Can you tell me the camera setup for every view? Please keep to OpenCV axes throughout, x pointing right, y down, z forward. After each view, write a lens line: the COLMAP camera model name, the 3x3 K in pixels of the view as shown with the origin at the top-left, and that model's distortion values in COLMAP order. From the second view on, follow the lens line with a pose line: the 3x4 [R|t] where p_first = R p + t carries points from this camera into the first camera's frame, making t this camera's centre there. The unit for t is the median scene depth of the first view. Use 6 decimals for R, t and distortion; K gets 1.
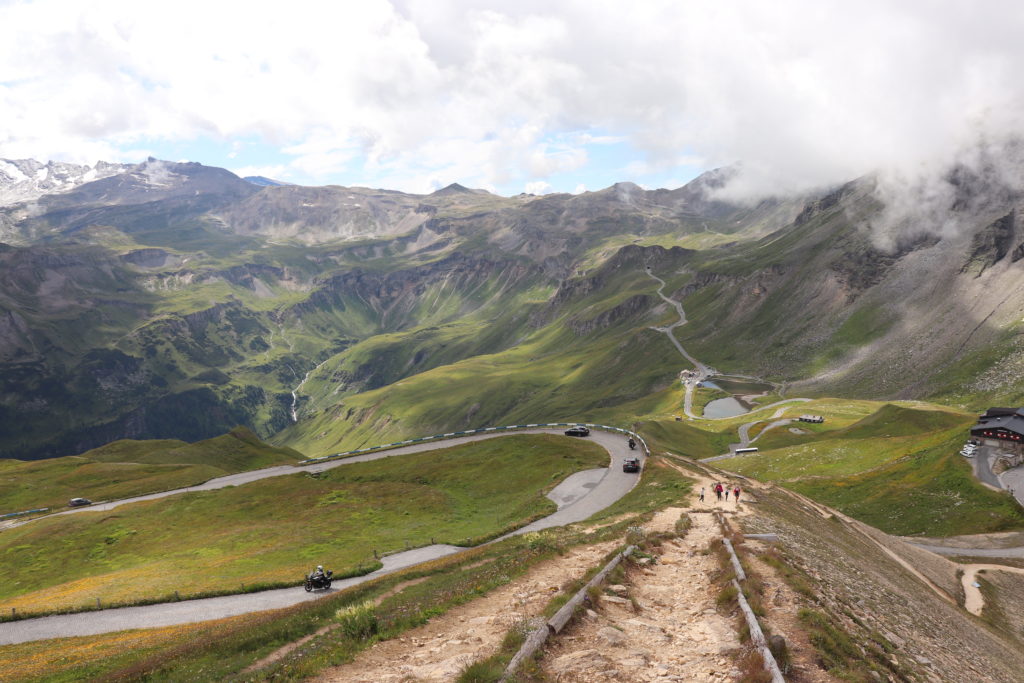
lens RADIAL K [[861.9, 0, 516.4], [0, 861.9, 348.5], [0, 0, 1]] dist [-0.166364, 0.166732]
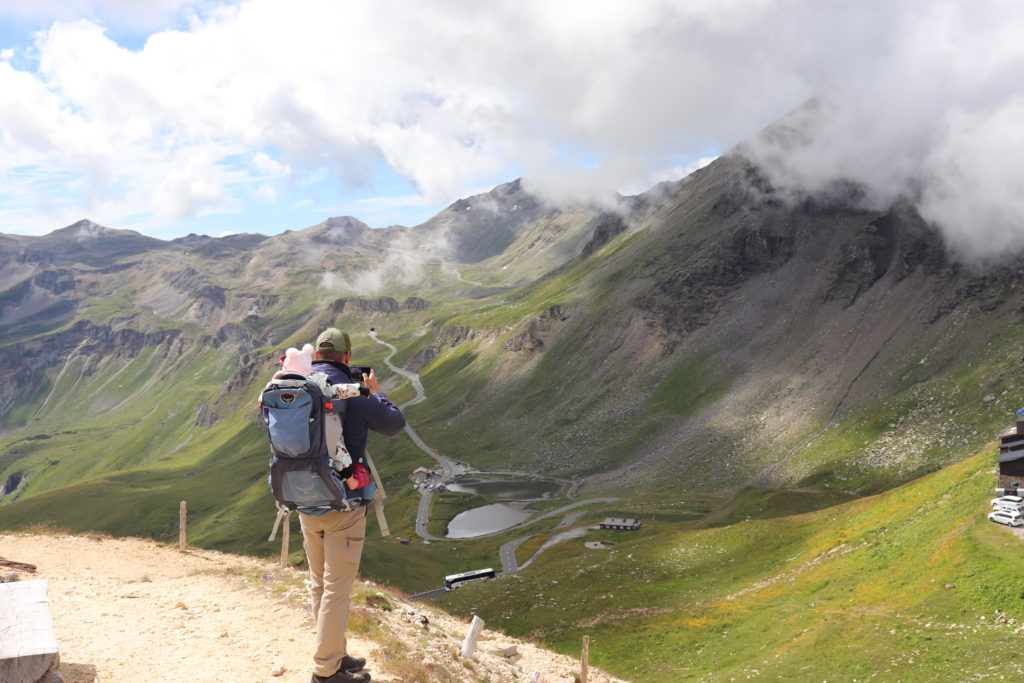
lens RADIAL K [[1209.0, 0, 516.1], [0, 1209.0, 348.4], [0, 0, 1]] dist [0.002405, 0.000000]
pose [[0.966791, -0.023864, 0.254450, 0.038184], [0.048129, 0.994817, -0.089570, 0.019435], [-0.250994, 0.098842, 0.962929, 0.110815]]
